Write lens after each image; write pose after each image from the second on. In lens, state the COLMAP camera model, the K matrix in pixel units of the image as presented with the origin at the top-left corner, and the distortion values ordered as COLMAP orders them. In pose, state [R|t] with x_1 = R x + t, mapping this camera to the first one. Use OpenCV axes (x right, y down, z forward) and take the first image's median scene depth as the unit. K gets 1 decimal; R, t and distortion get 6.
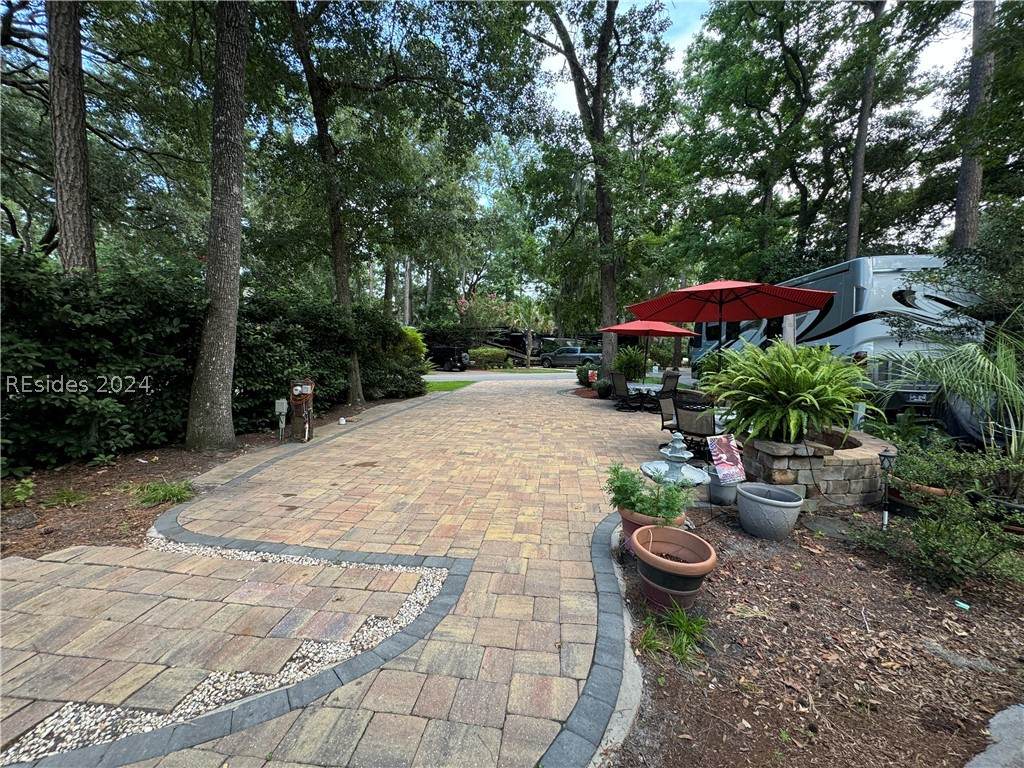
lens RADIAL K [[408.2, 0, 512.0], [0, 408.2, 384.0], [0, 0, 1]] dist [-0.001268, -0.000112]
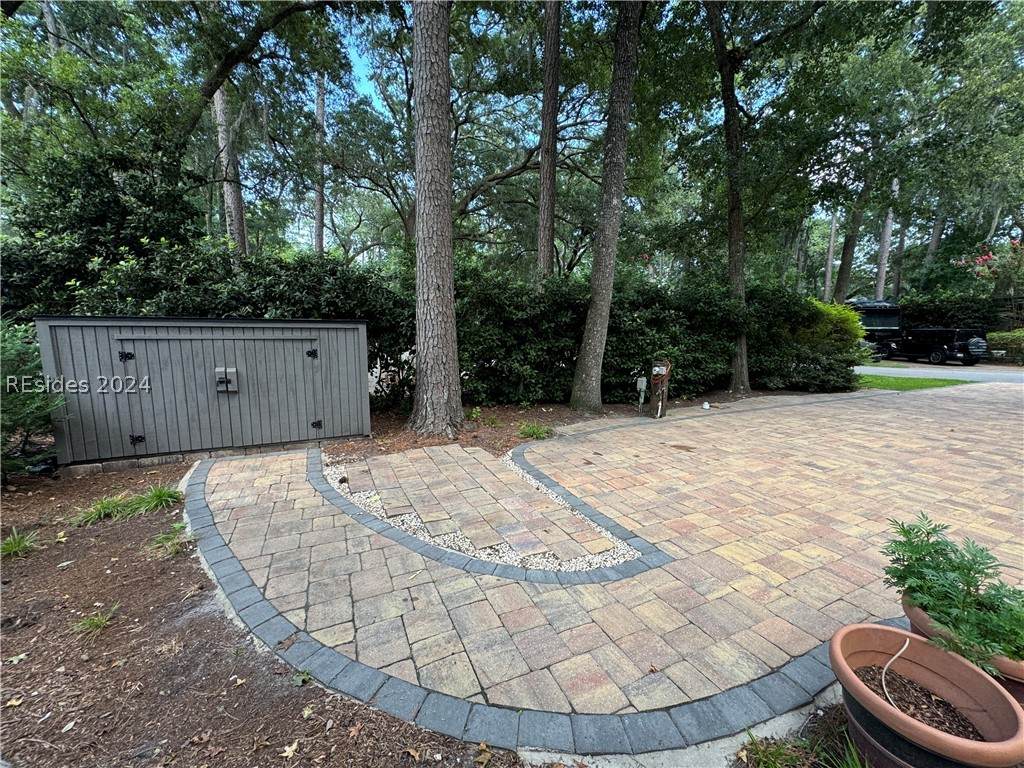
lens RADIAL K [[408.2, 0, 512.0], [0, 408.2, 384.0], [0, 0, 1]] dist [-0.001268, -0.000112]
pose [[0.528291, 0.097070, -0.843496, 0.292972], [-0.065954, 0.995133, 0.073213, -0.005212], [0.846498, 0.016954, 0.532122, 0.125114]]
